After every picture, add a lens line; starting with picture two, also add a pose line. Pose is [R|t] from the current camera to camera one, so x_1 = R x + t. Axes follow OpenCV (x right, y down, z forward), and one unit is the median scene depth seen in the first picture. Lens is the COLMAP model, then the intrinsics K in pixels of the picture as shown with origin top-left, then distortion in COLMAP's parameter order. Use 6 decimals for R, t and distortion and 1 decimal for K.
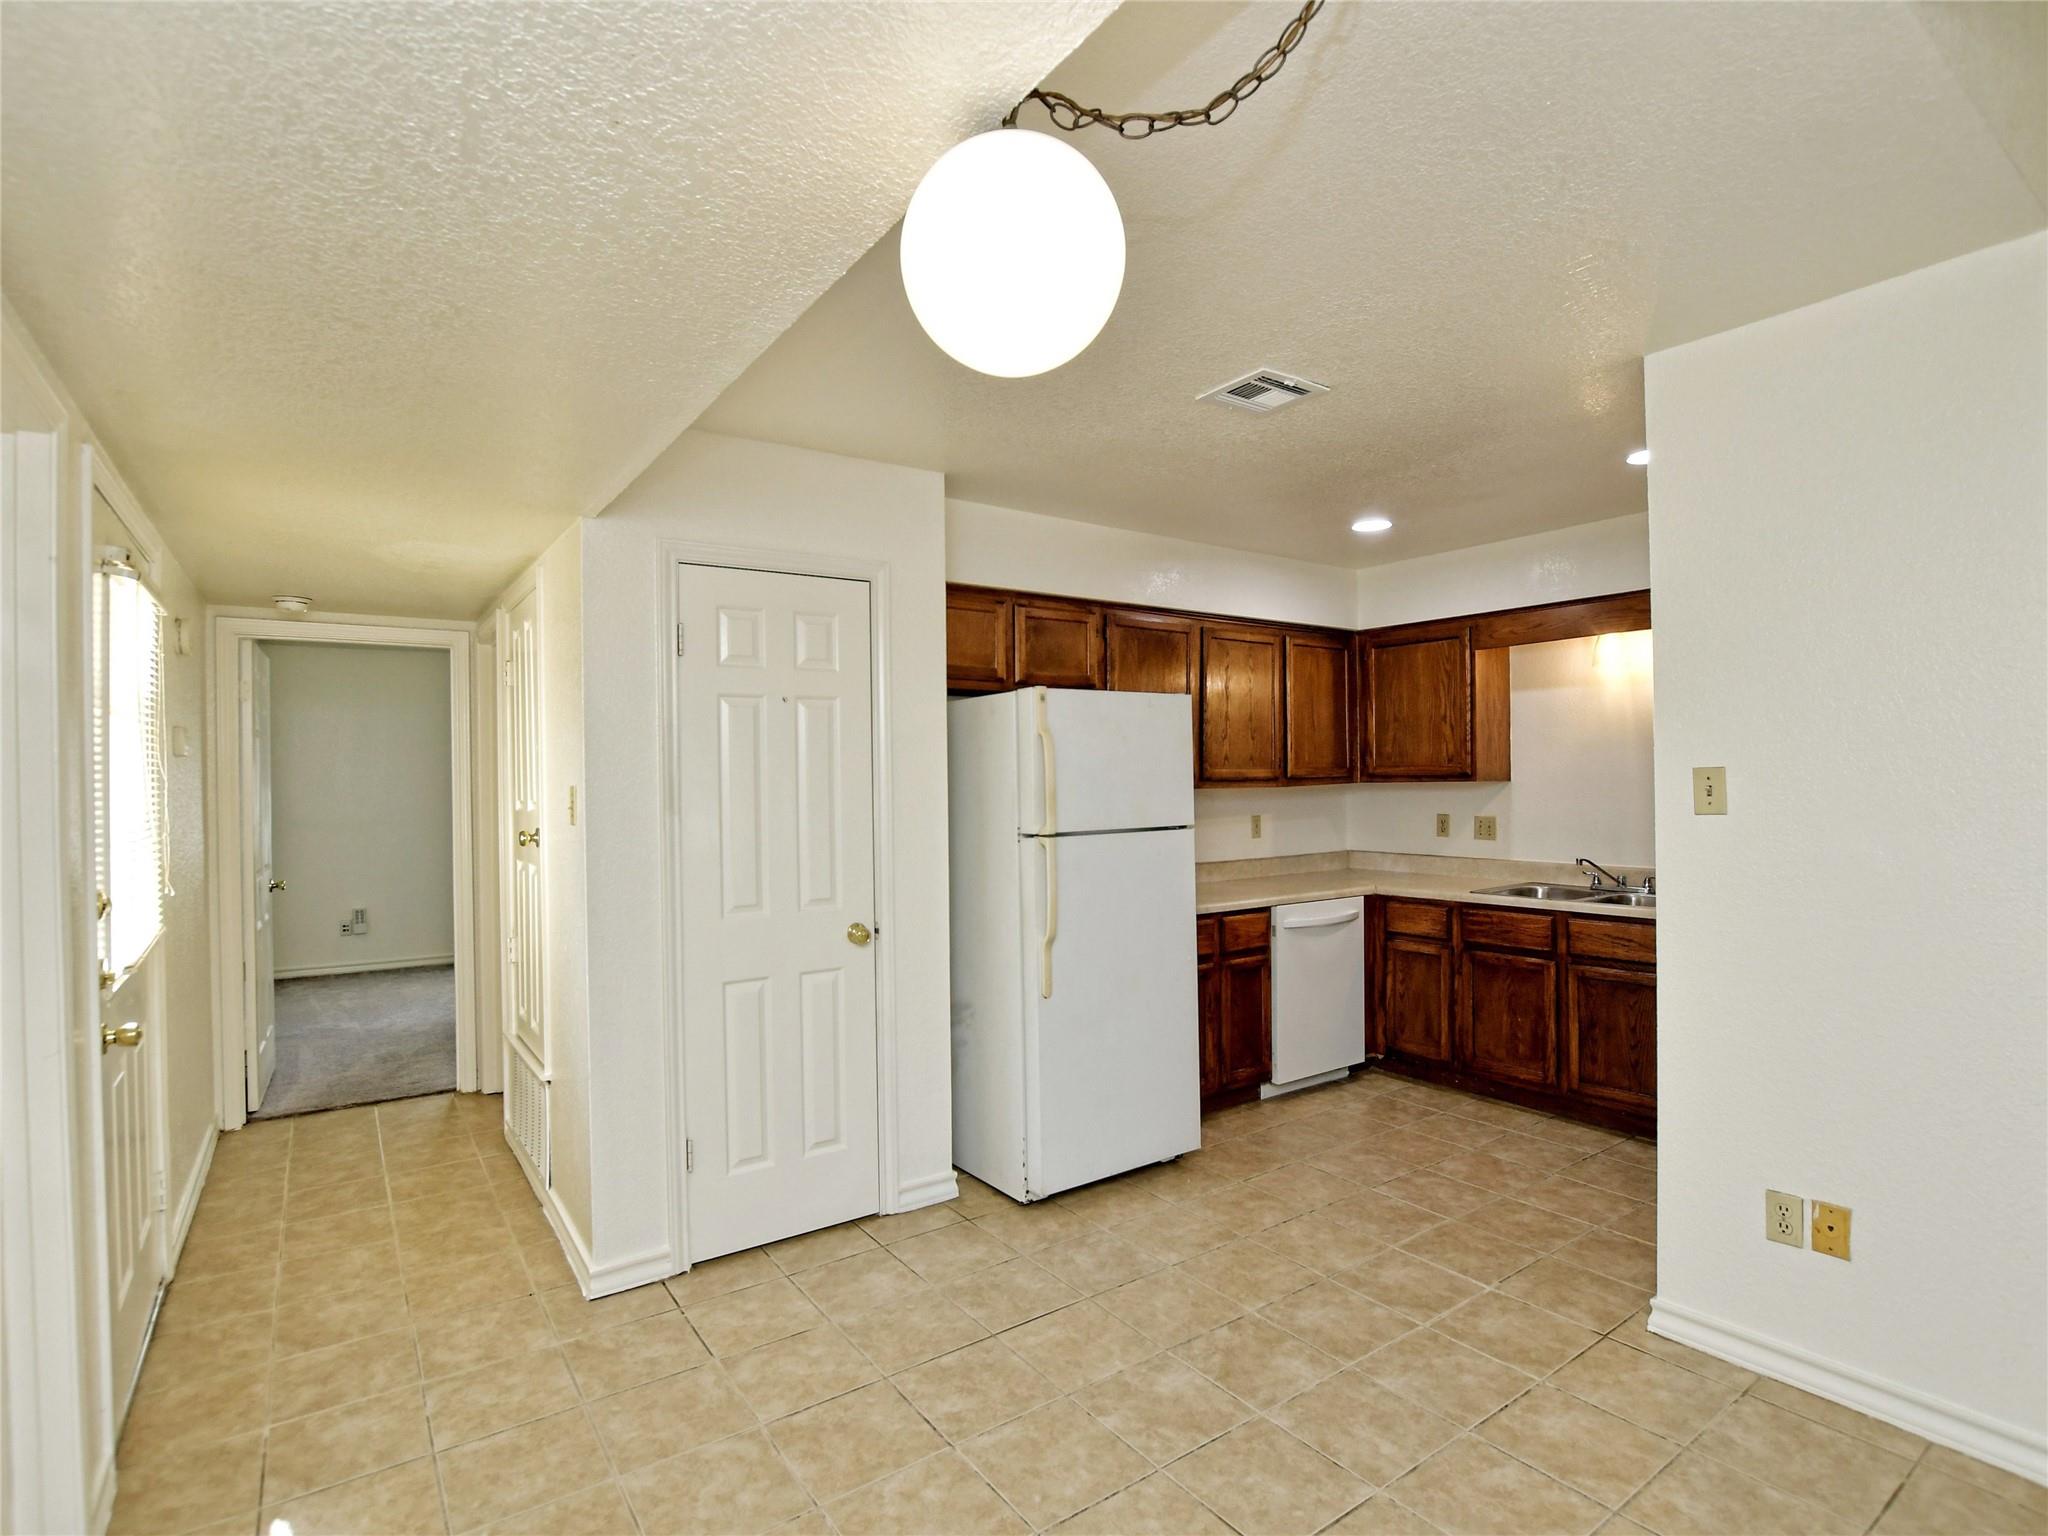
lens RADIAL K [[1008.3, 0, 1010.1], [0, 1008.3, 774.9], [0, 0, 1]] dist [-0.028910, -0.000215]
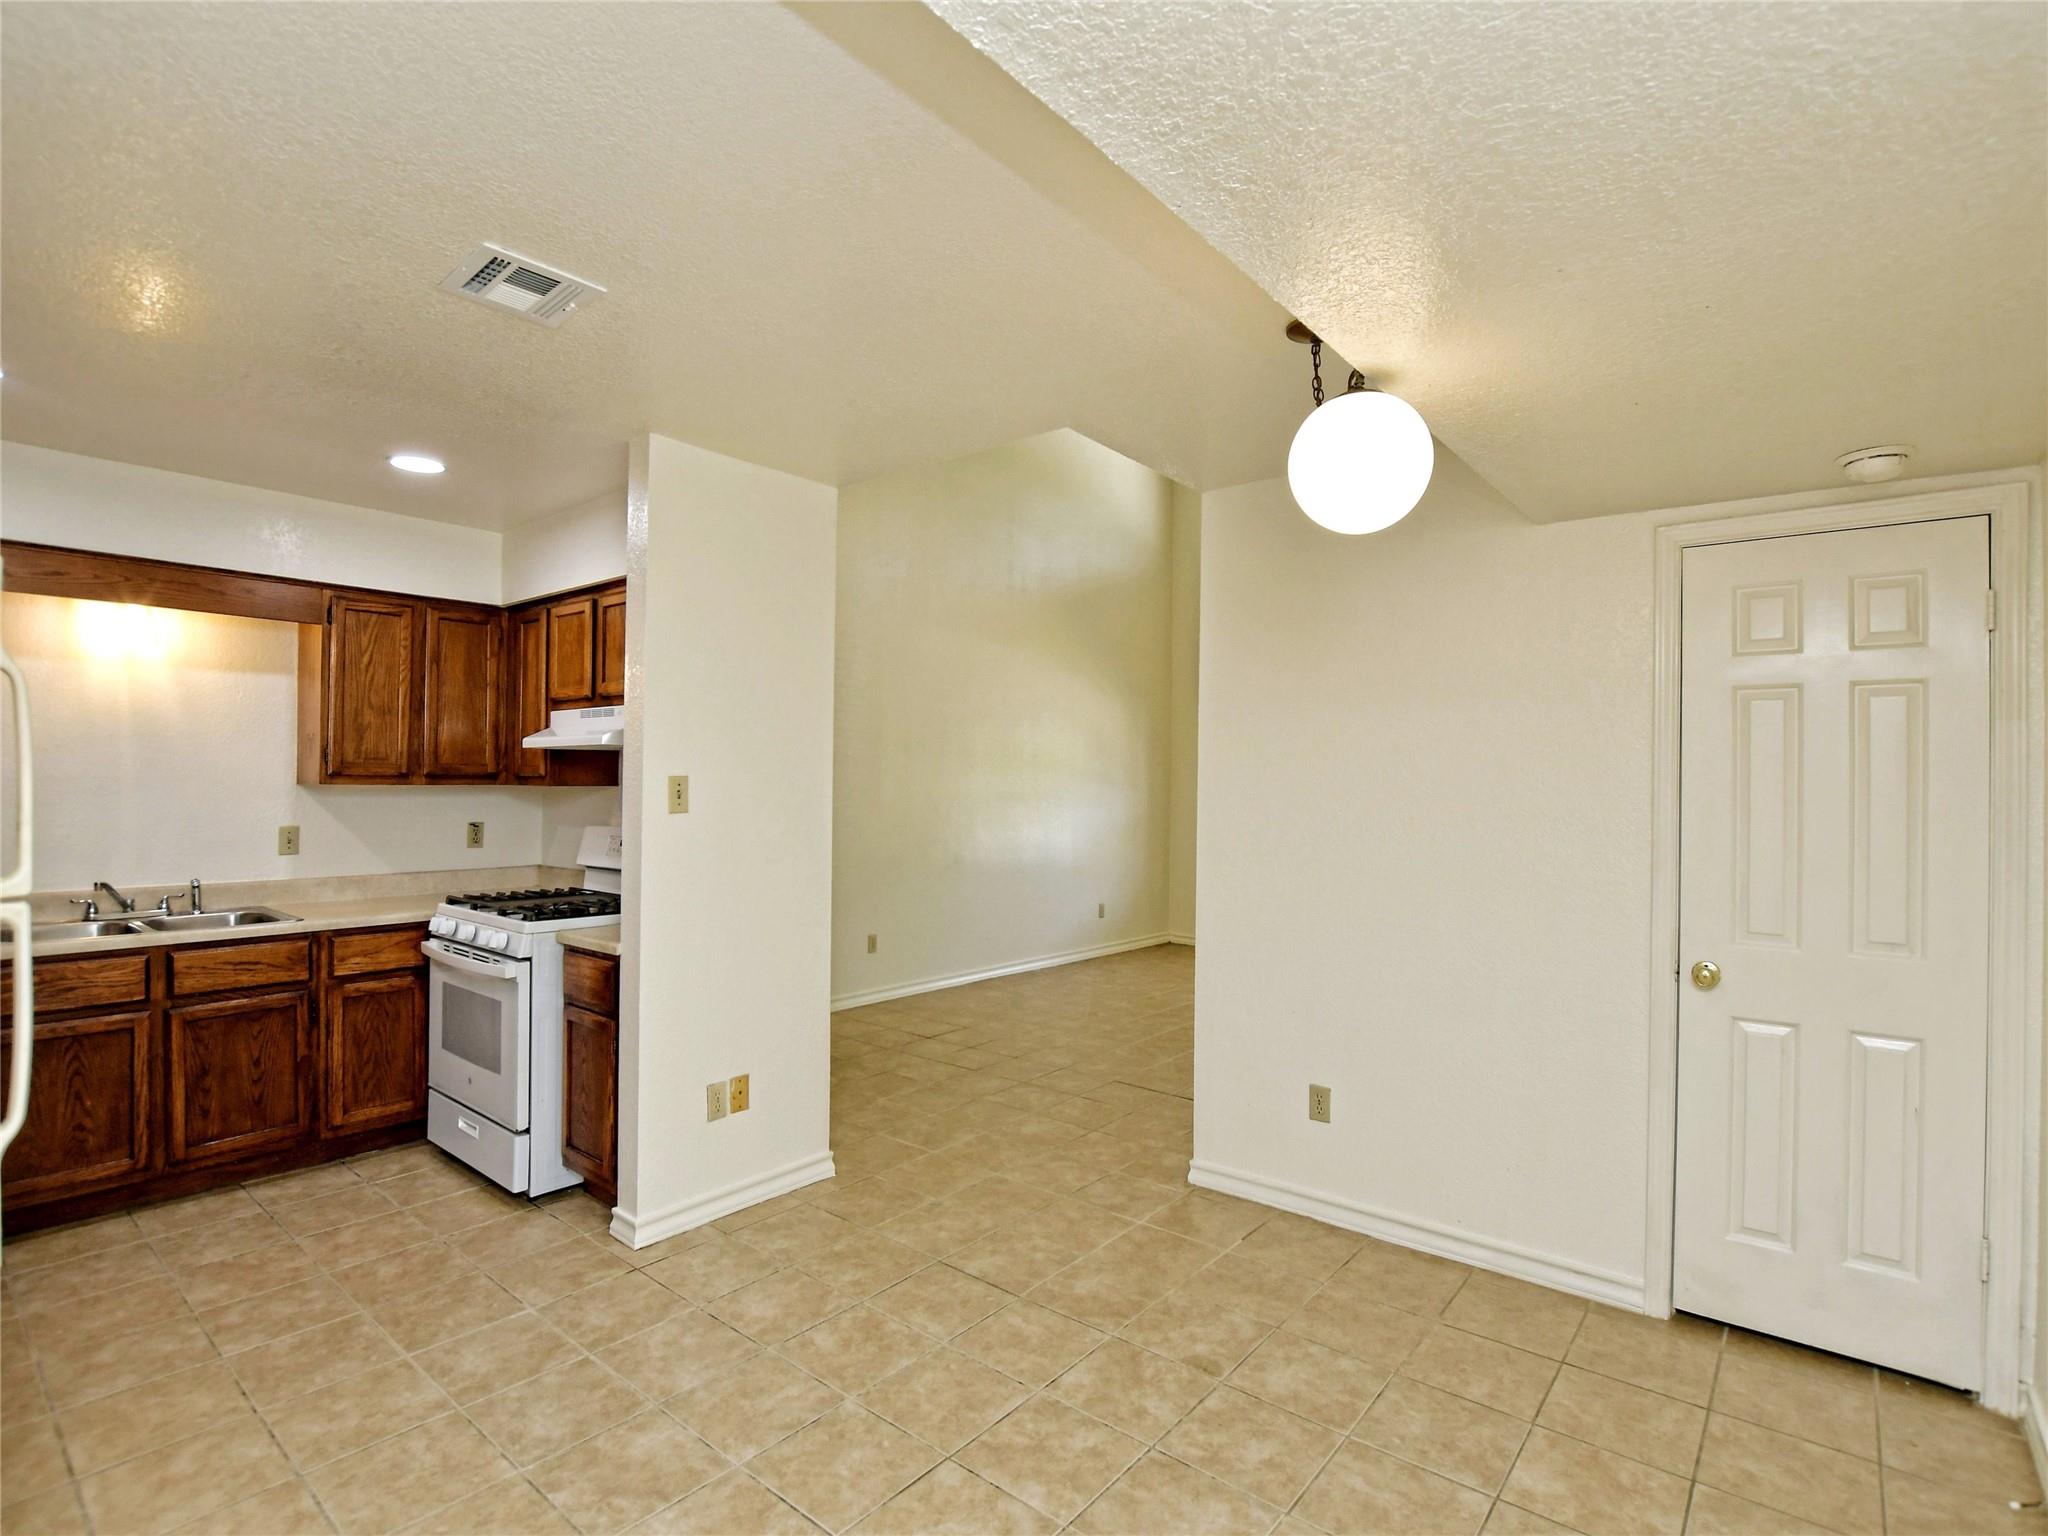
lens RADIAL K [[1008.3, 0, 1010.1], [0, 1008.3, 774.9], [0, 0, 1]] dist [-0.028910, -0.000215]
pose [[-0.270588, 0.015810, 0.962566, -0.371861], [-0.012080, 0.999731, -0.019816, 0.006190], [-0.962620, -0.016990, -0.270324, 0.524708]]
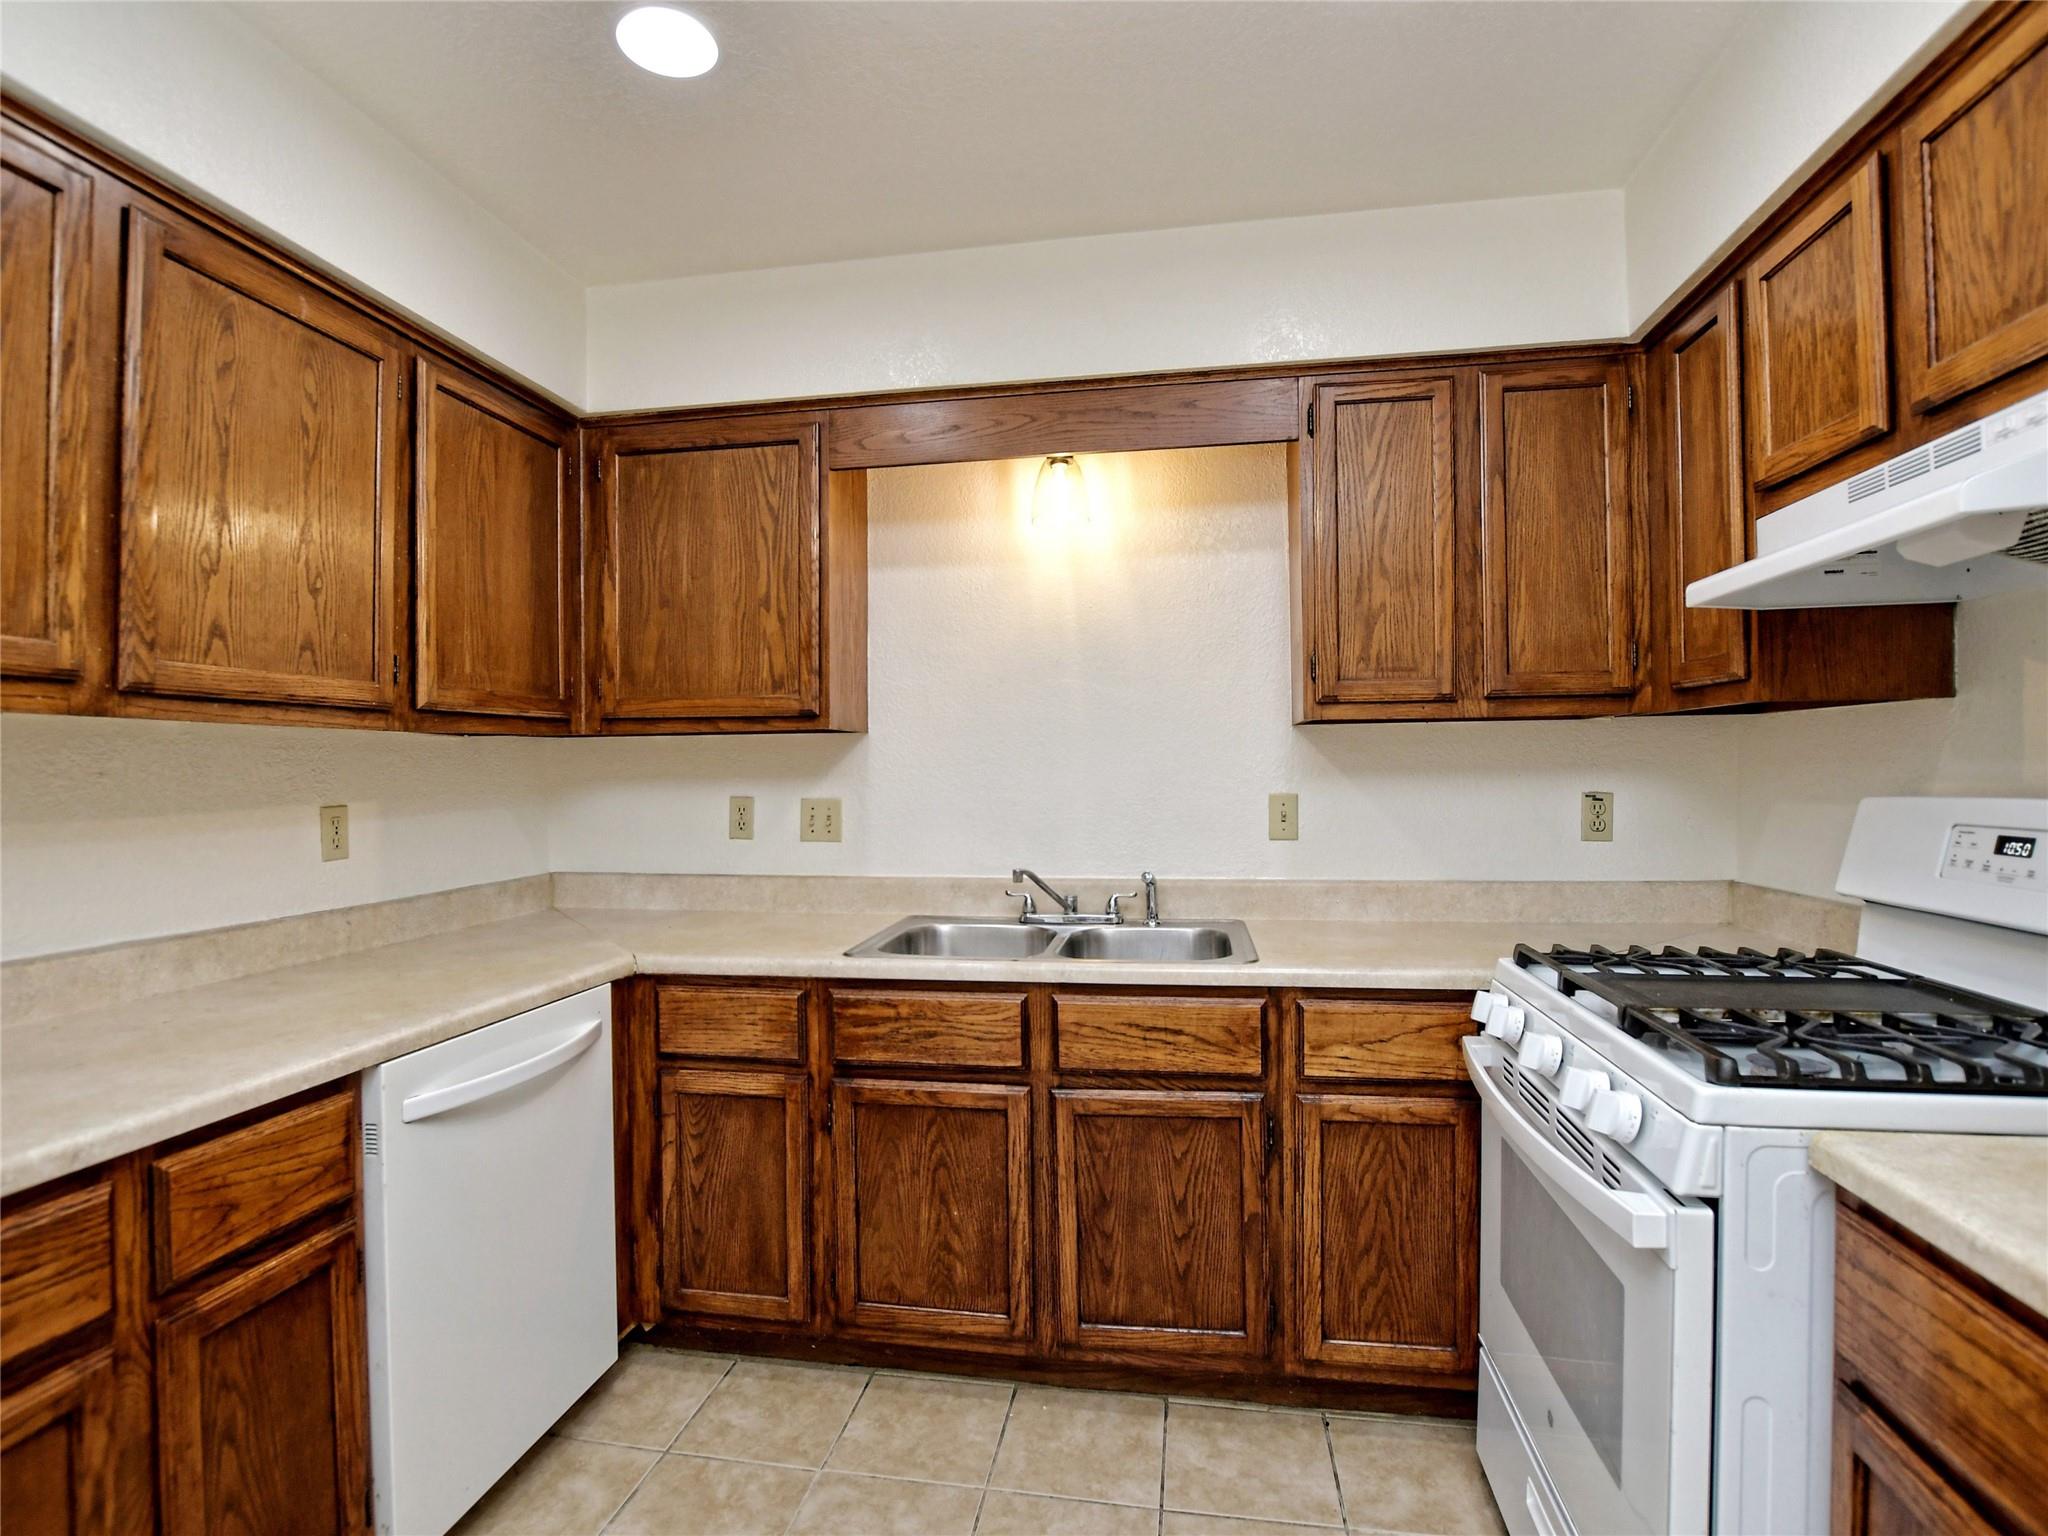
lens RADIAL K [[1023.2, 0, 1009.2], [0, 1023.2, 775.7], [0, 0, 1]] dist [-0.028996, 0.001106]
pose [[0.702734, 0.000302, 0.711452, 0.174412], [-0.001235, 0.999999, 0.000796, 0.032896], [-0.711451, -0.001438, 0.702734, 0.619680]]
